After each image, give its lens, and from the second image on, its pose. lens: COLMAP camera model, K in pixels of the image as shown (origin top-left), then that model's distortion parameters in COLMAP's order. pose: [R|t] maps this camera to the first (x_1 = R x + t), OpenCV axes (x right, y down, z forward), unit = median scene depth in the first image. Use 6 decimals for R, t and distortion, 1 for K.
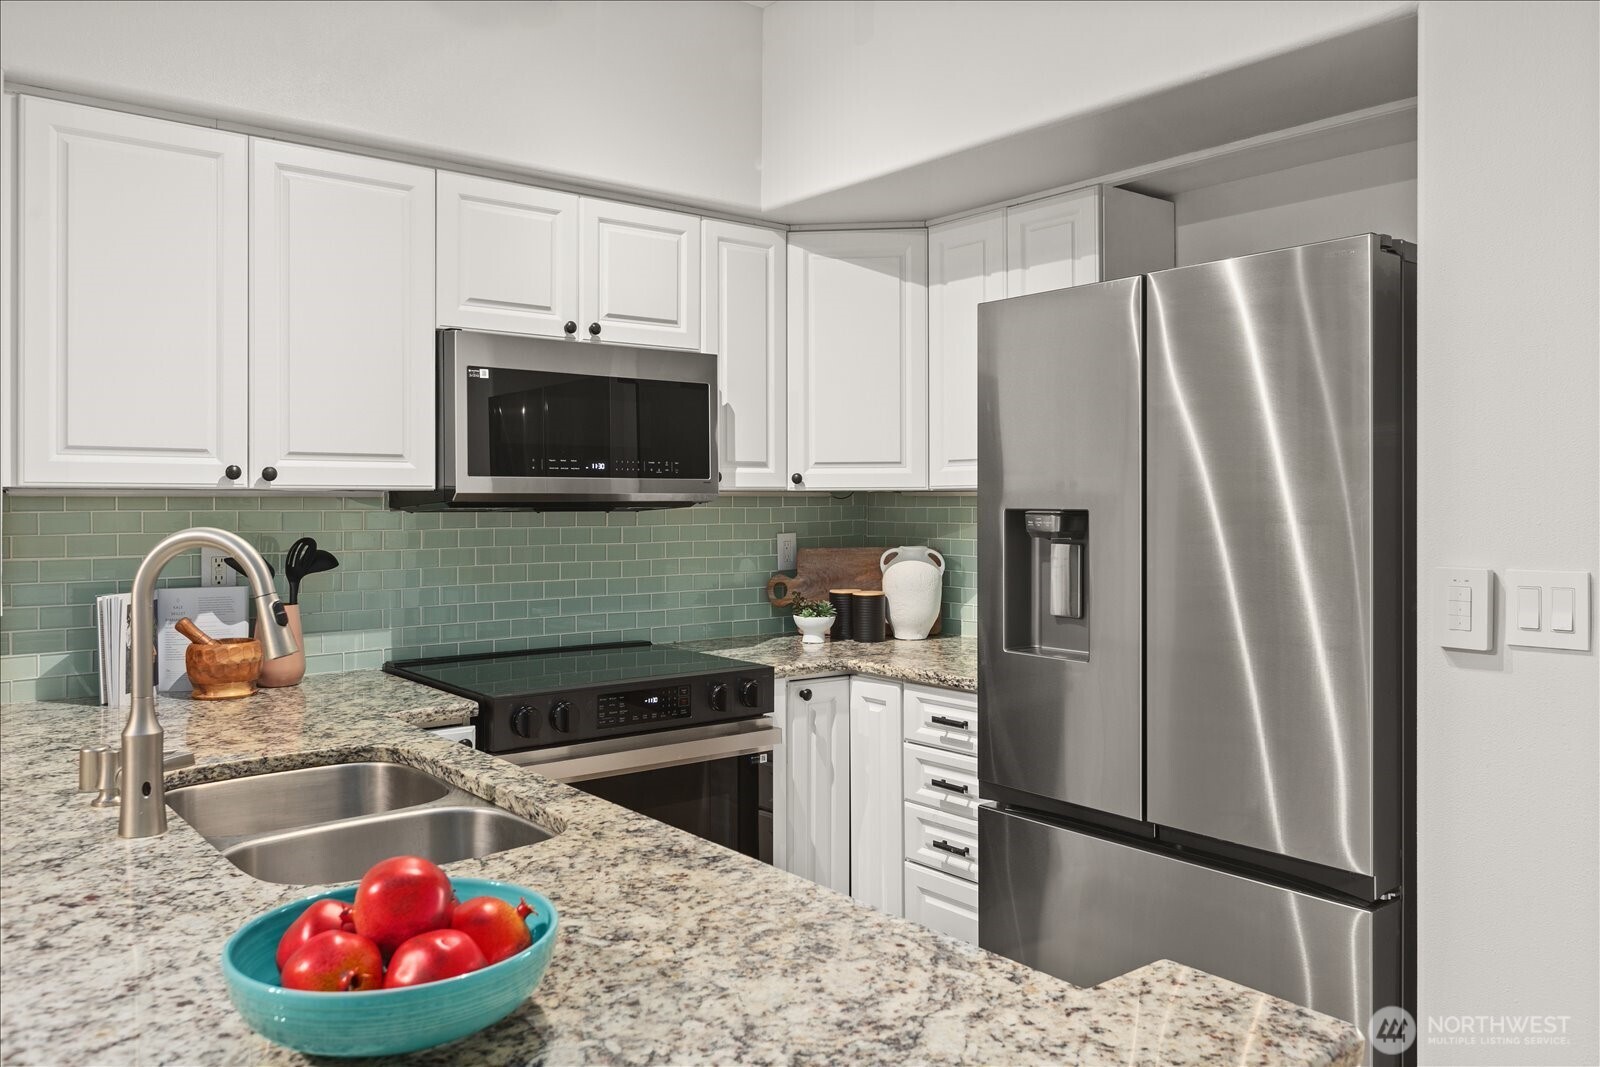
lens RADIAL K [[1181.4, 0, 801.4], [0, 1181.4, 500.8], [0, 0, 1]] dist [0.005074, 0.000637]
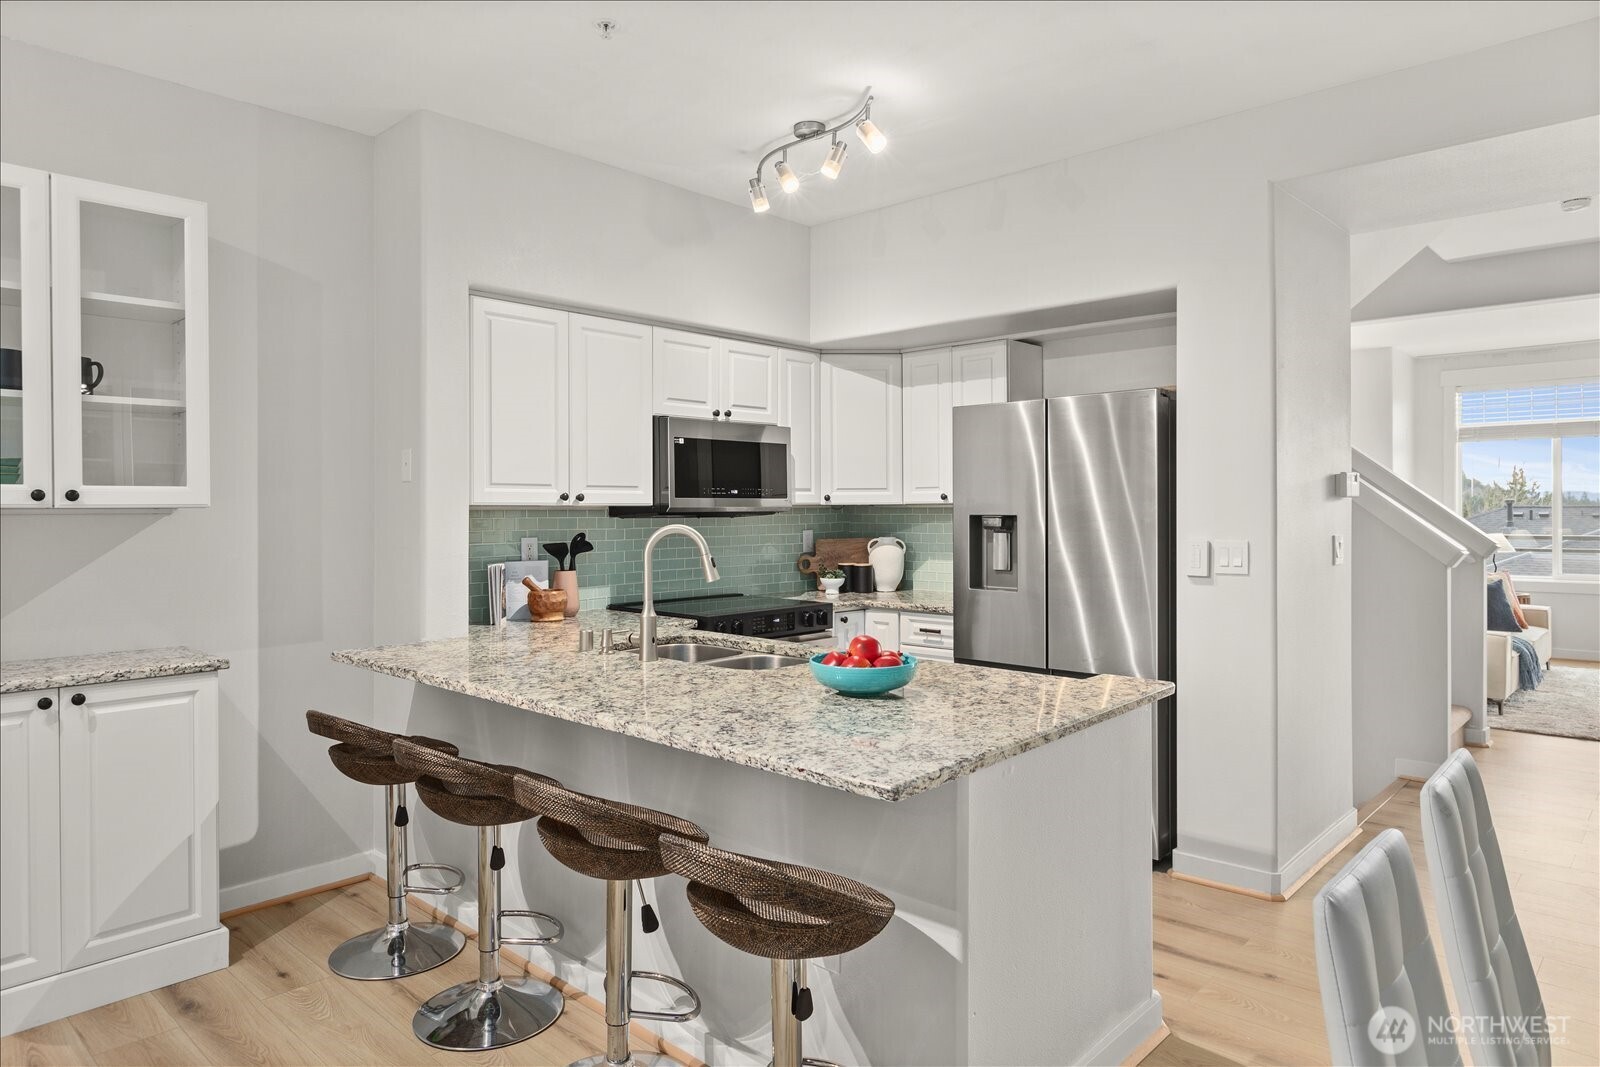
lens RADIAL K [[937.8, 0, 798.3], [0, 937.8, 514.3], [0, 0, 1]] dist [-0.002780, -0.000489]
pose [[0.992089, -0.003656, 0.125487, -0.245806], [0.002965, 0.999979, 0.005693, -0.003172], [-0.125505, -0.005276, 0.992079, -0.397667]]
